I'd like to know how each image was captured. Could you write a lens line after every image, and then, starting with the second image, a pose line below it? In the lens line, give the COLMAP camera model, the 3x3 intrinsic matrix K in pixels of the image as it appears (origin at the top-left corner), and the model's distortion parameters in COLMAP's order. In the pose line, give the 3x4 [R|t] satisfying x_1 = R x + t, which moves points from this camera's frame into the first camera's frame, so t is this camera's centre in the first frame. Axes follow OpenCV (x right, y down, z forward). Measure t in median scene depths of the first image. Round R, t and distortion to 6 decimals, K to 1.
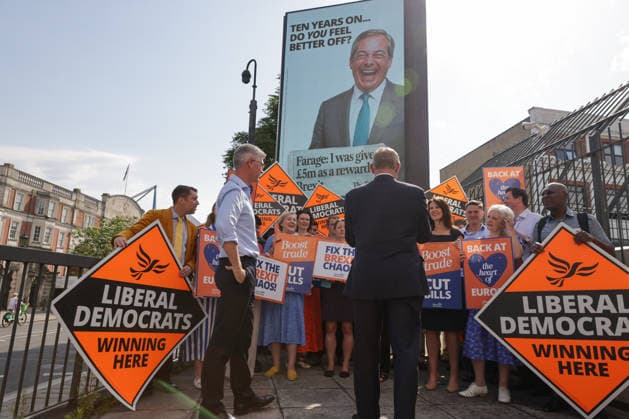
lens RADIAL K [[421.6, 0, 327.4], [0, 421.6, 210.2], [0, 0, 1]] dist [-0.009213, -0.002098]
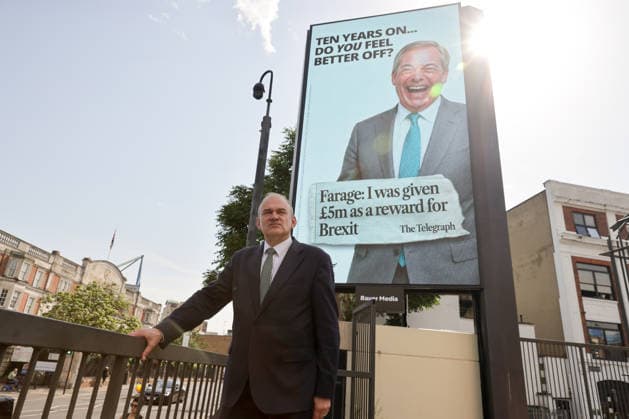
lens RADIAL K [[414.1, 0, 314.5], [0, 414.1, 209.5], [0, 0, 1]] dist [-0.000024, 0.001376]
pose [[0.999142, 0.041108, -0.005003, -0.078815], [-0.041305, 0.980571, -0.191764, 0.046801], [-0.002978, 0.191807, 0.981428, 0.292301]]
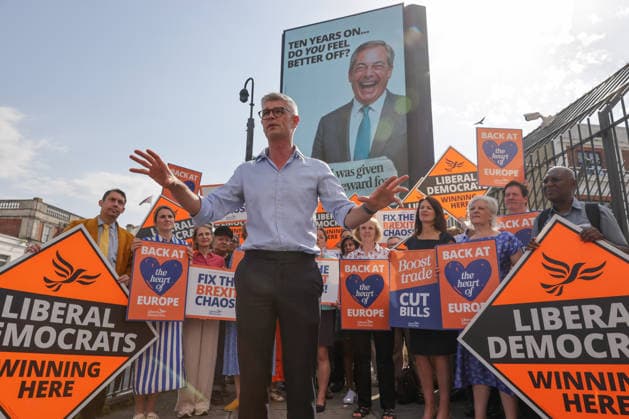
lens RADIAL K [[425.7, 0, 312.1], [0, 425.7, 205.2], [0, 0, 1]] dist [-0.000462, 0.002995]
pose [[0.995253, -0.029093, -0.092870, 0.052530], [0.021826, 0.996689, -0.078328, 0.020490], [0.094841, 0.075929, 0.992593, 0.047586]]
